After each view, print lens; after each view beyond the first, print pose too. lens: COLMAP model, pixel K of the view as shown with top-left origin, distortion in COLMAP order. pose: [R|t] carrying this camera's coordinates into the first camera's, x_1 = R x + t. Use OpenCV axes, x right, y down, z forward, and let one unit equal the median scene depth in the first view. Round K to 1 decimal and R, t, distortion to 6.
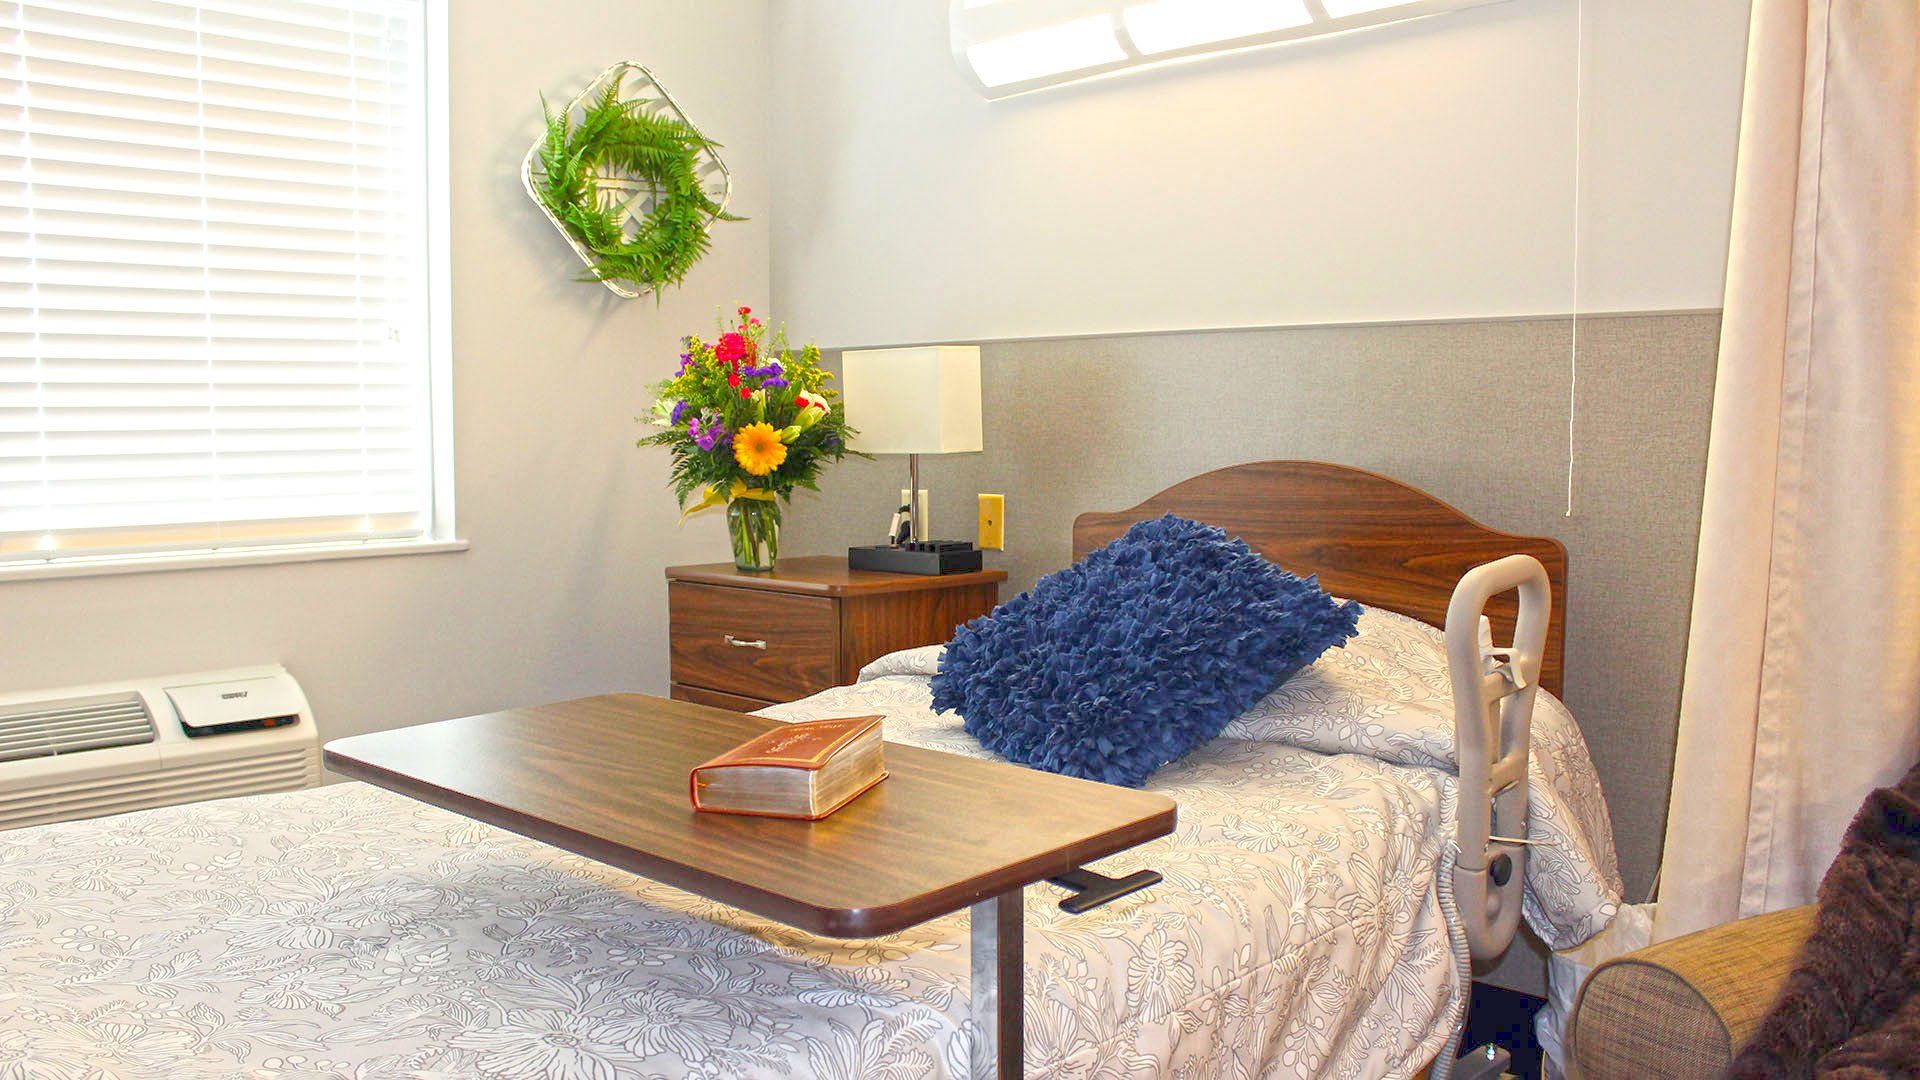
lens RADIAL K [[1529.6, 0, 962.4], [0, 1529.6, 583.6], [0, 0, 1]] dist [-0.117634, 0.068675]
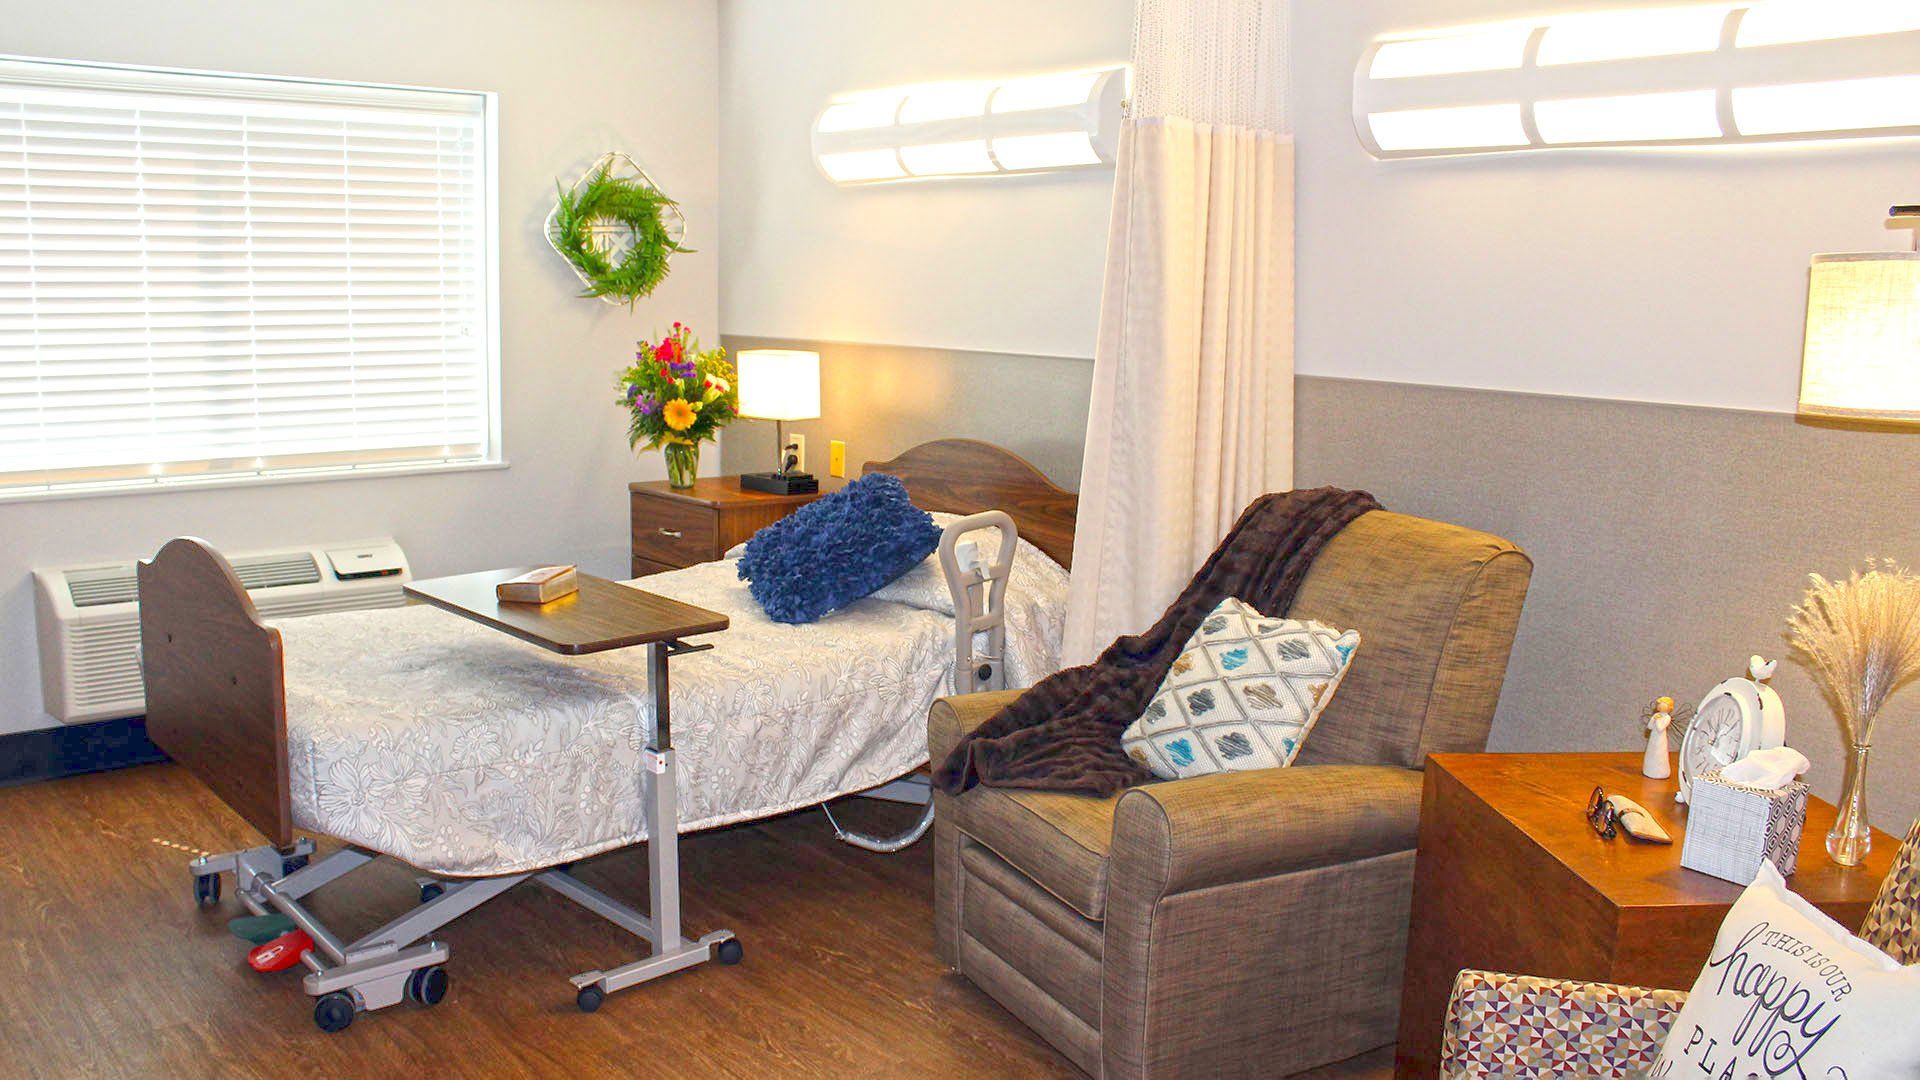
lens RADIAL K [[1622.6, 0, 960.0], [0, 1622.6, 540.0], [0, 0, 1]] dist [-0.090975, 0.009199]
pose [[0.994473, 0.034271, -0.099246, 0.337721], [-0.028360, 0.997773, 0.060371, -0.067083], [0.101094, -0.057223, 0.993230, -0.685844]]
